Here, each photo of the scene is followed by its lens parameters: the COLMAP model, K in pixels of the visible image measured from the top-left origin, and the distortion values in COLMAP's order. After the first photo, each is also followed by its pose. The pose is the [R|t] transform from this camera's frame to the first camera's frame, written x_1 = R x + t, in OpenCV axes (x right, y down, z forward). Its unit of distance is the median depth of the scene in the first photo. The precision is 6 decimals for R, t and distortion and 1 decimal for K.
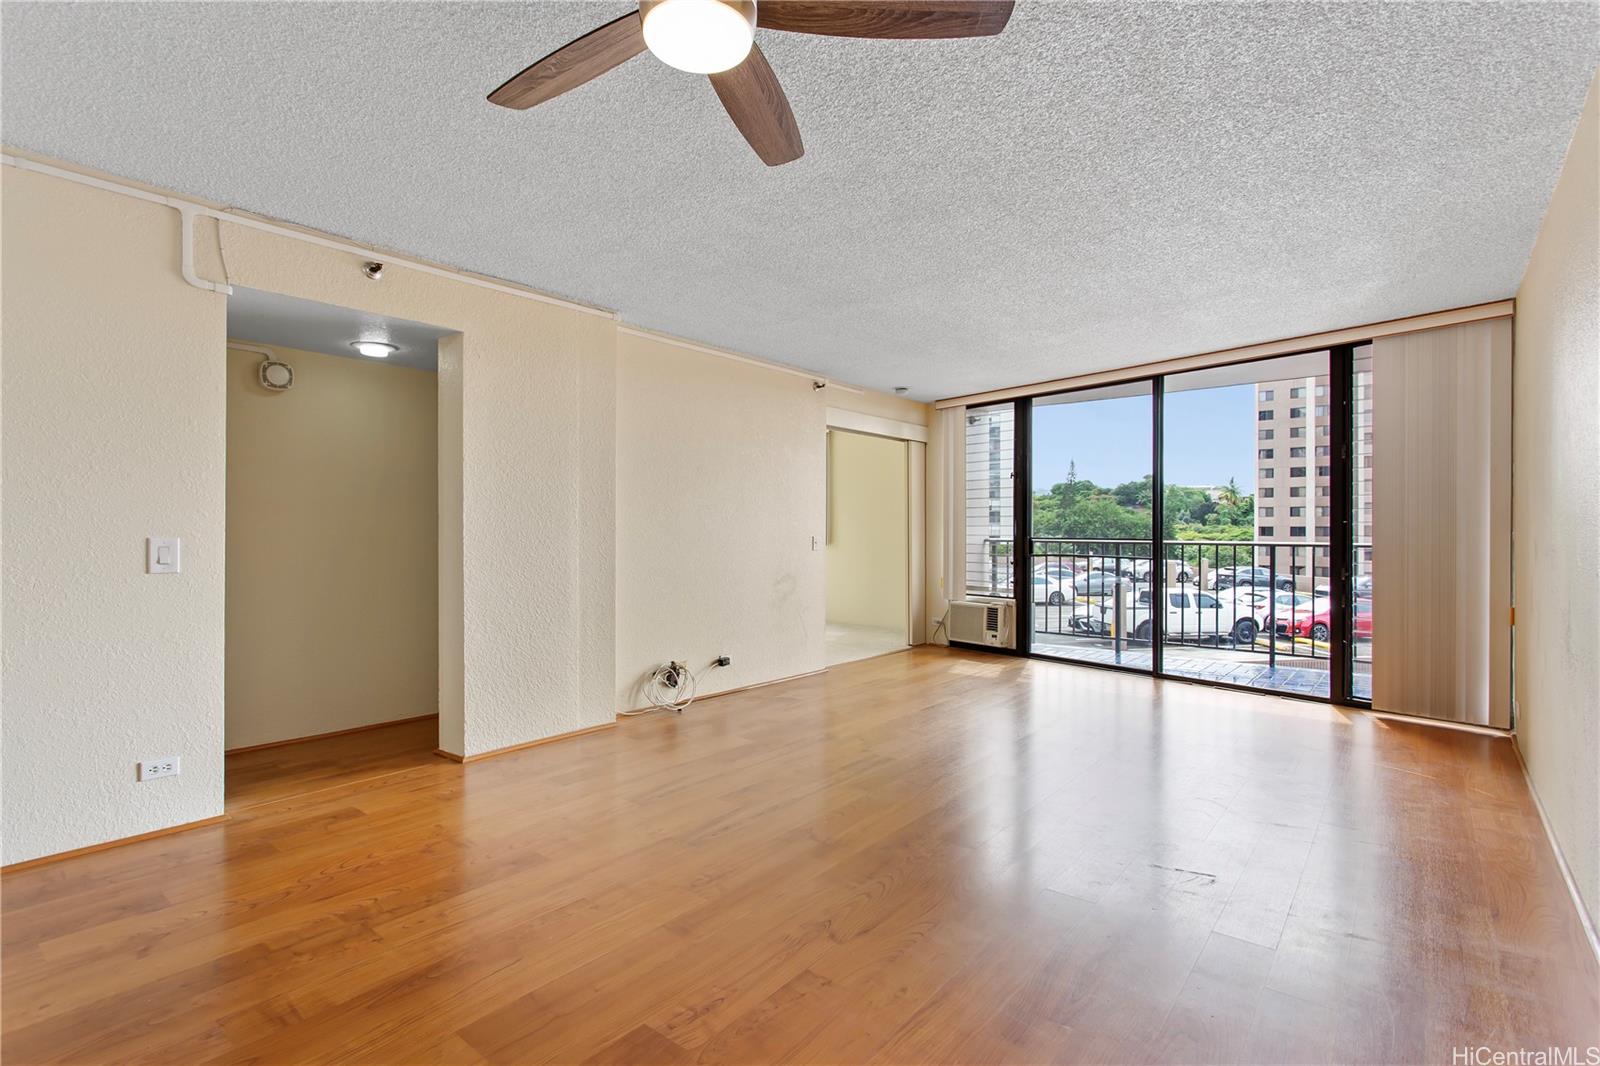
lens RADIAL K [[760.3, 0, 803.9], [0, 760.3, 527.4], [0, 0, 1]] dist [-0.002471, 0.000475]
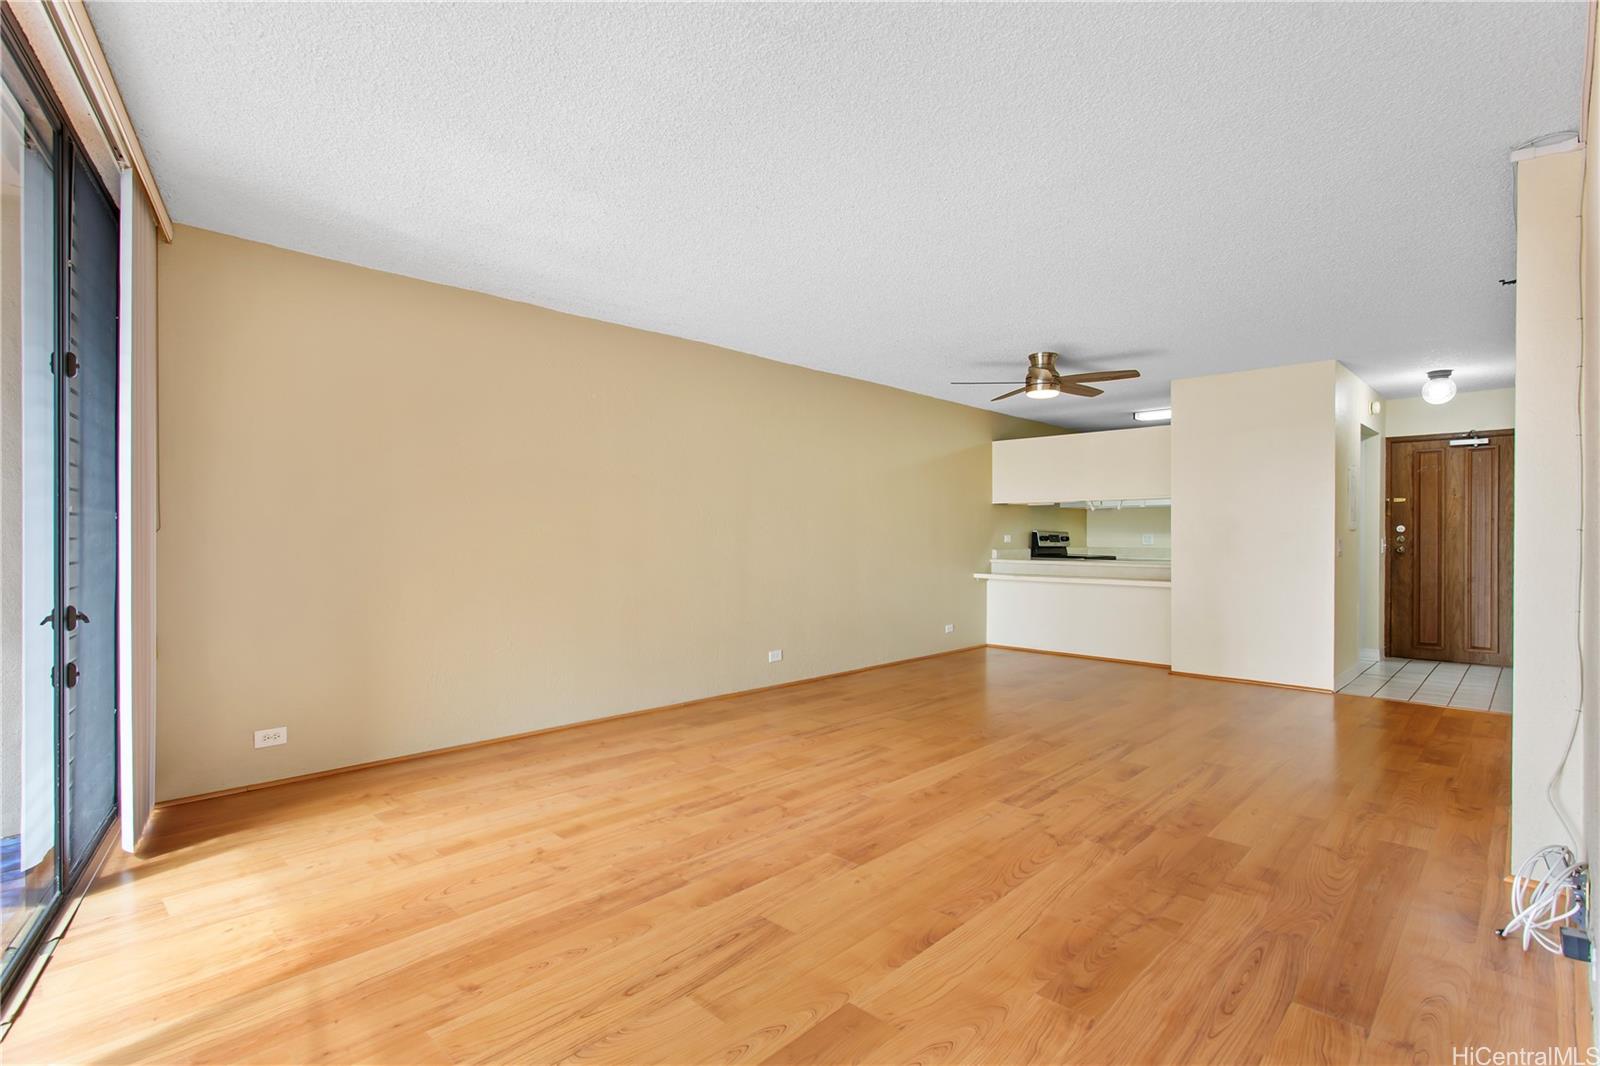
lens RADIAL K [[766.4, 0, 800.0], [0, 766.4, 533.0], [0, 0, 1]] dist [-0.001891, -0.000165]
pose [[-0.996166, -0.006500, 0.087239, 0.263522], [-0.007049, 0.999957, -0.005986, 0.007457], [-0.087197, -0.006578, -0.996169, 1.834929]]
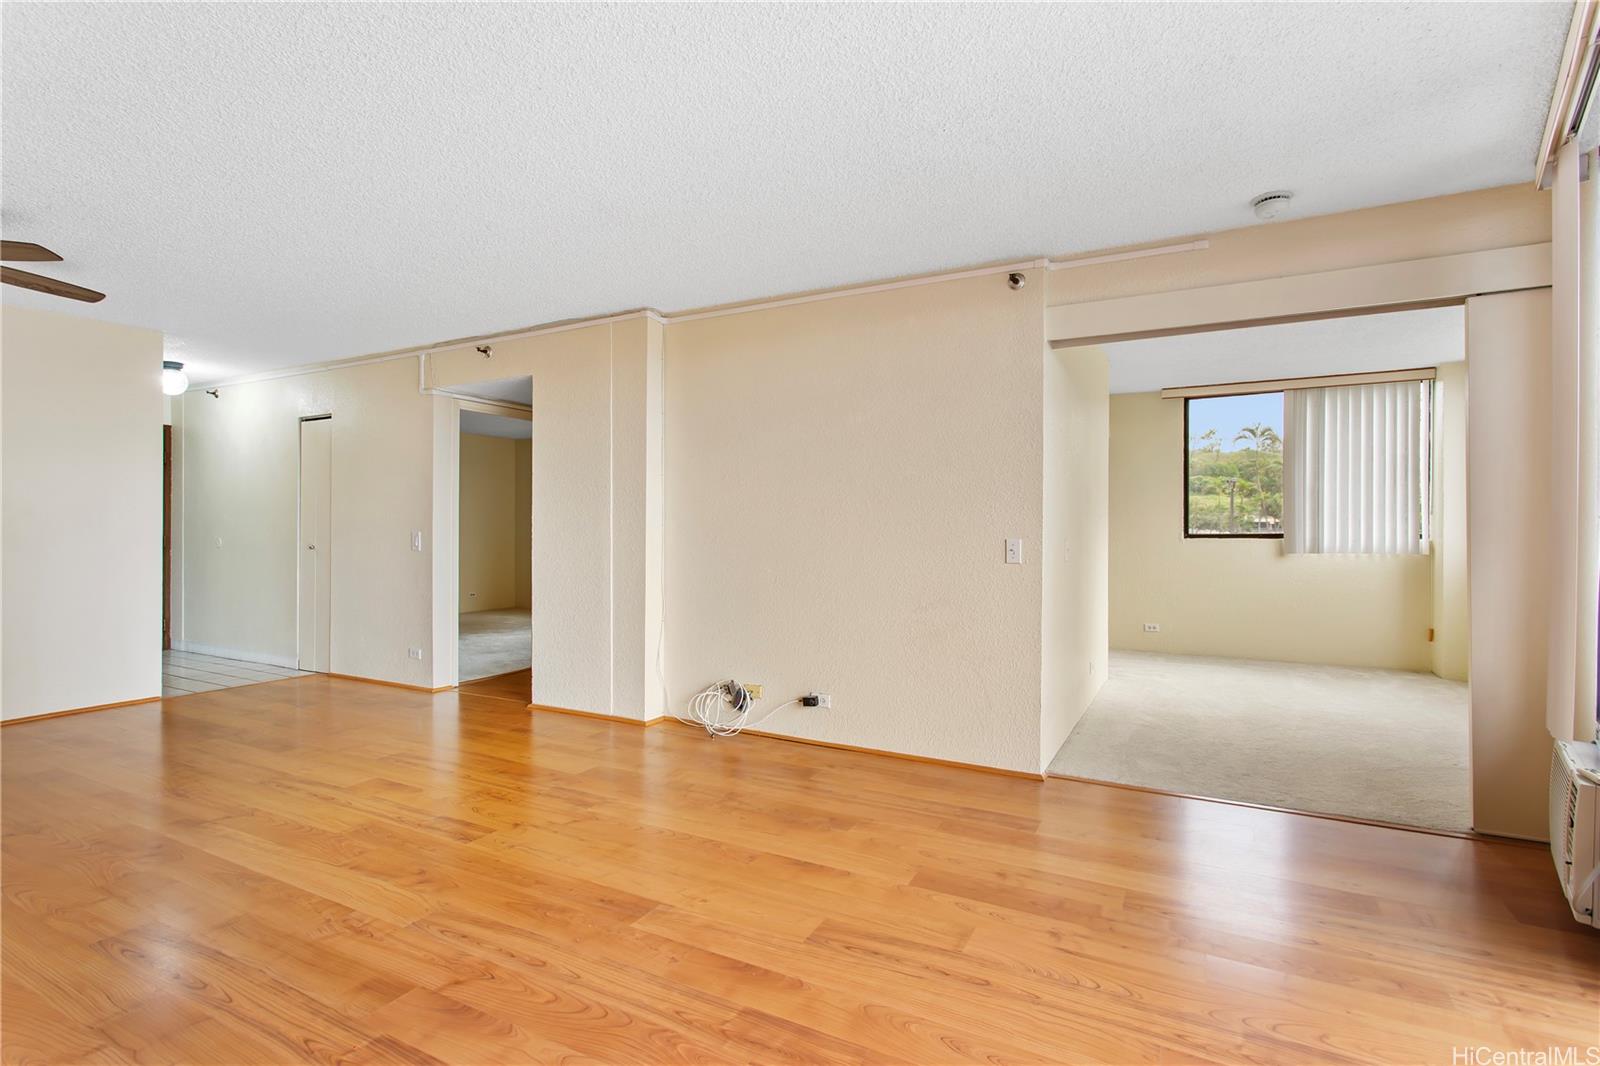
lens RADIAL K [[760.3, 0, 803.9], [0, 760.3, 527.4], [0, 0, 1]] dist [-0.002471, 0.000475]
pose [[0.188554, -0.002468, -0.982060, 0.874511], [0.002323, 0.999995, -0.002067, 0.004006], [0.982060, -0.001891, 0.188559, 1.149456]]
